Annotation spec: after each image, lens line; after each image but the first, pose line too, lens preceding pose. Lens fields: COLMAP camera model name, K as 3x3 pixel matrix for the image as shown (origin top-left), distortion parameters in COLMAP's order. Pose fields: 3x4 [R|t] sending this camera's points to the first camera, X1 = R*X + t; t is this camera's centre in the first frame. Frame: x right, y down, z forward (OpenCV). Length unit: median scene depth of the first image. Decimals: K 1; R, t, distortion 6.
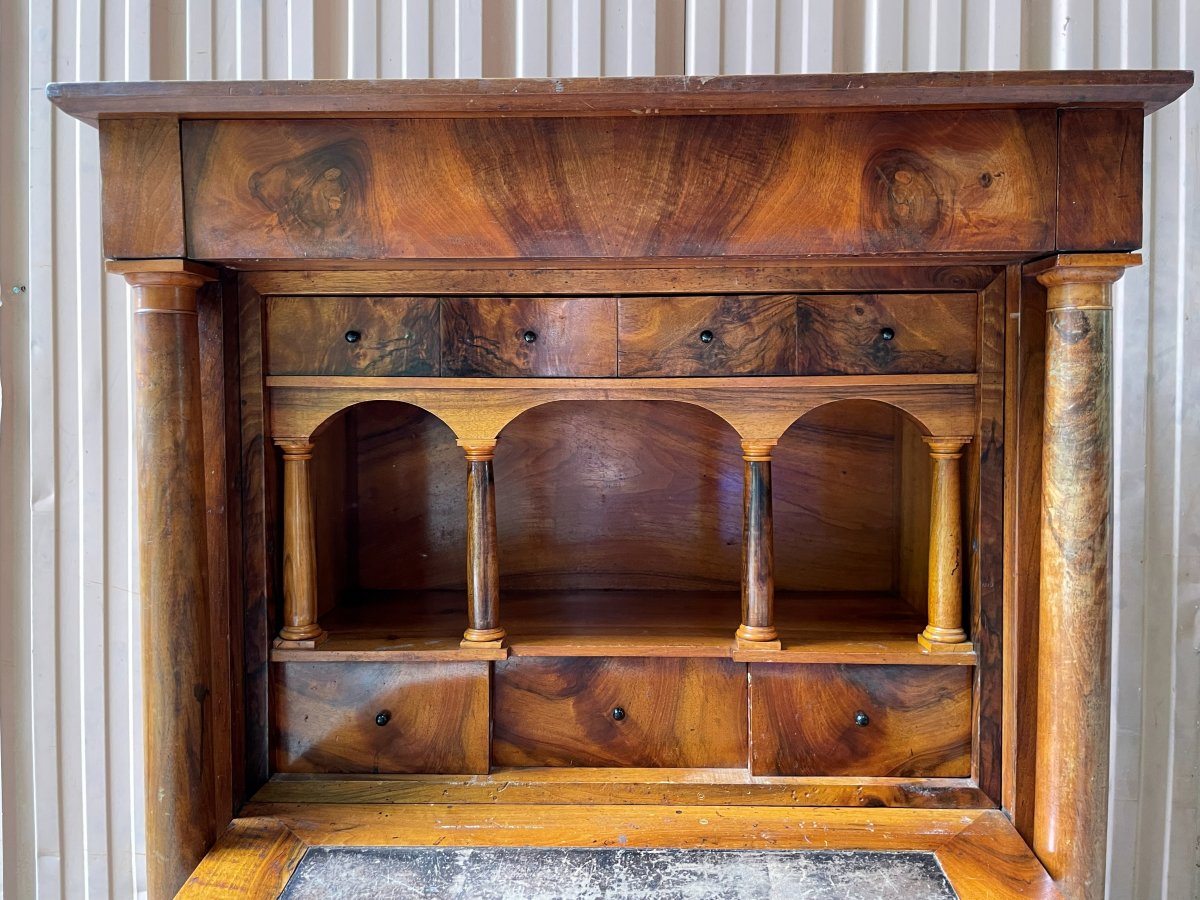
lens RADIAL K [[928.4, 0, 603.9], [0, 928.4, 428.4], [0, 0, 1]] dist [0.062298, -0.079310]
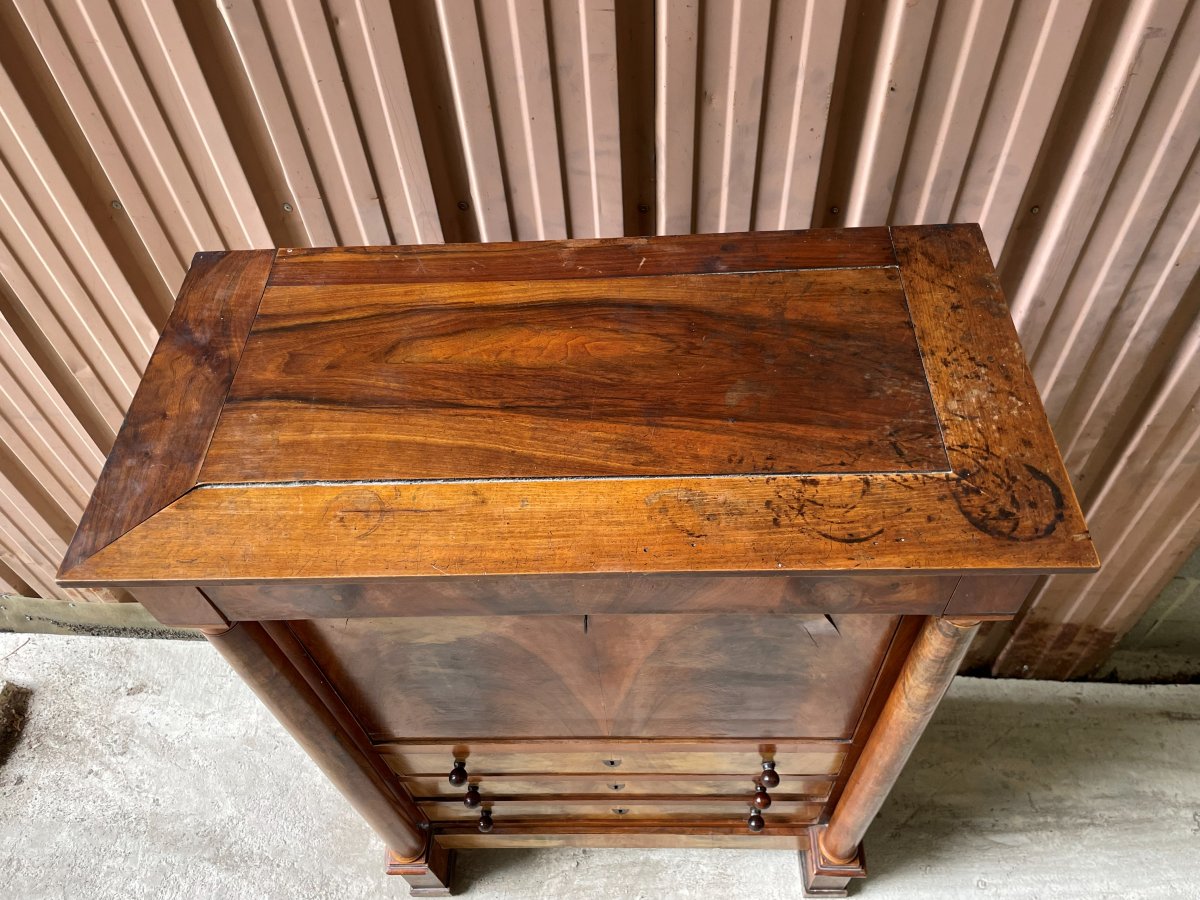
lens RADIAL K [[928.4, 0, 601.7], [0, 928.4, 459.9], [0, 0, 1]] dist [0.062298, -0.079310]
pose [[0.998280, -0.043776, -0.038984, 0.097697], [0.057953, 0.637142, 0.768565, -1.237851], [-0.008806, -0.769502, 0.638583, 0.382640]]
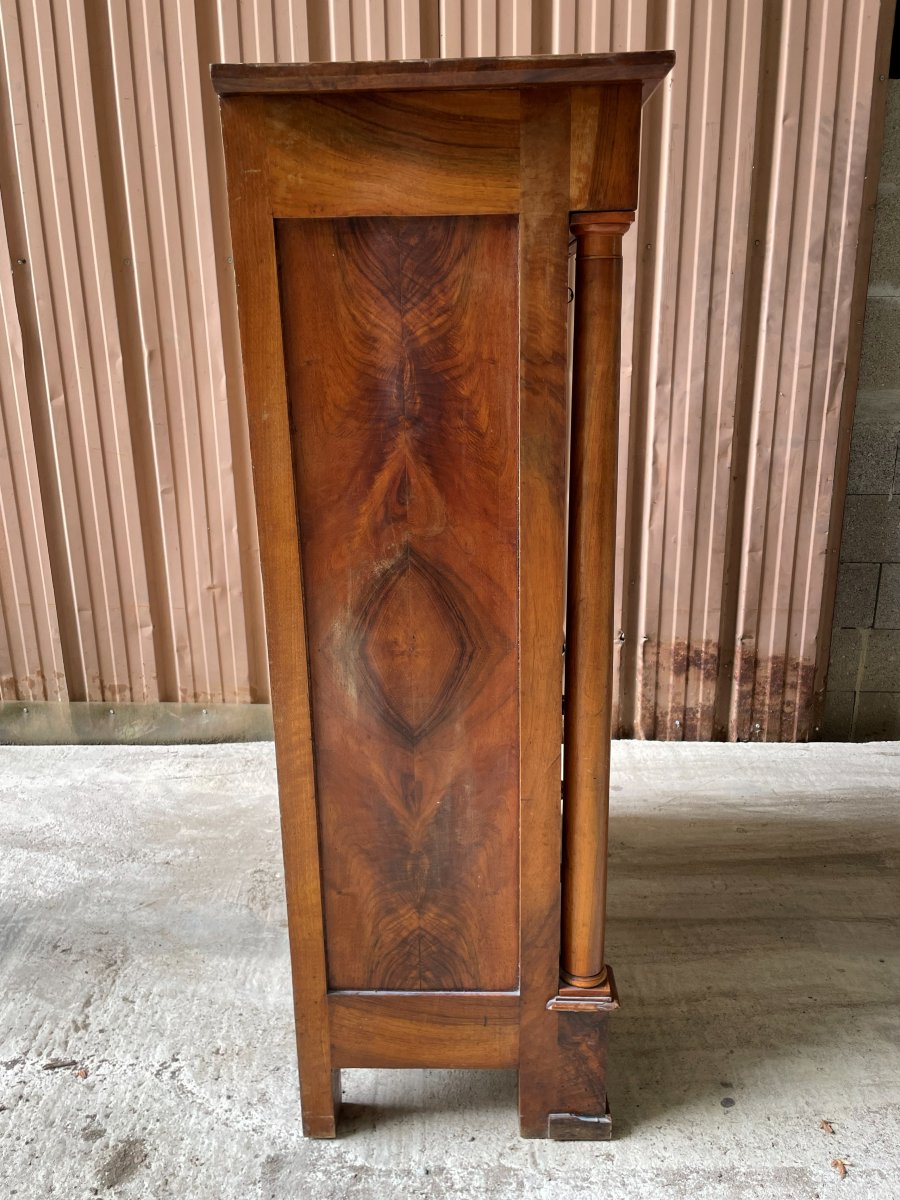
lens RADIAL K [[928.4, 0, 457.1], [0, 928.4, 597.1], [0, 0, 1]] dist [0.062298, -0.079310]
pose [[0.998400, -0.033254, 0.045733, 0.024036], [0.020803, 0.968082, 0.249768, 0.031165], [-0.052579, -0.248417, 0.967225, -1.288548]]
